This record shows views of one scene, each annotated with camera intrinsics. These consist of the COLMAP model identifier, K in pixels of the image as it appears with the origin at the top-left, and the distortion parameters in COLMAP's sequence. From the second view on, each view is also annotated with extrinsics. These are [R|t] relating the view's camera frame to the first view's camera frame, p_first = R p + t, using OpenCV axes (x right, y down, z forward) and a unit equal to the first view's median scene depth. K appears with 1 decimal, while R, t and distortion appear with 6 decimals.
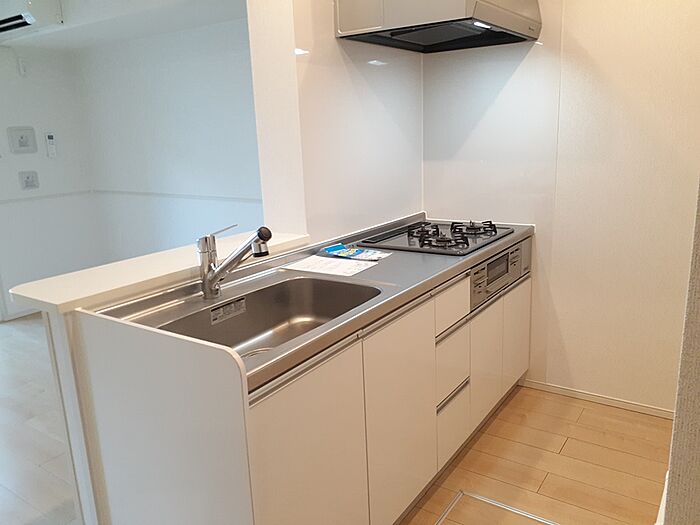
lens RADIAL K [[559.4, 0, 351.3], [0, 559.4, 267.2], [0, 0, 1]] dist [0.007767, -0.021964]
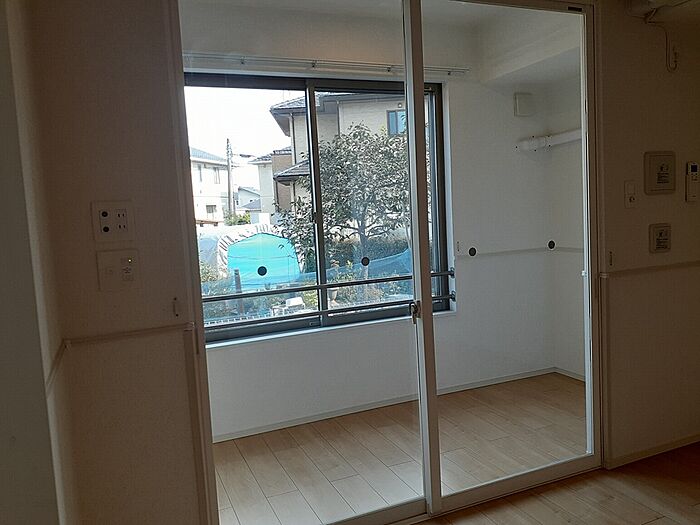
lens RADIAL K [[559.4, 0, 344.7], [0, 559.4, 264.2], [0, 0, 1]] dist [0.007767, -0.021964]
pose [[0.840924, 0.038519, -0.539780, -0.539991], [-0.104187, 0.990326, -0.091643, -0.037369], [0.531028, 0.133303, 0.836803, 0.321306]]
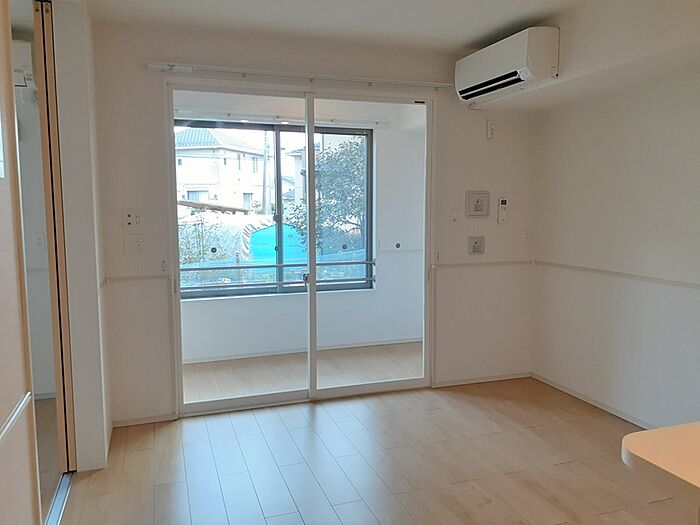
lens RADIAL K [[559.4, 0, 353.3], [0, 559.4, 266.9], [0, 0, 1]] dist [0.007767, -0.021964]
pose [[0.807265, 0.098256, -0.581953, -0.189352], [-0.167051, 0.983761, -0.065631, -0.022464], [0.566054, 0.150197, 0.810570, 0.116032]]
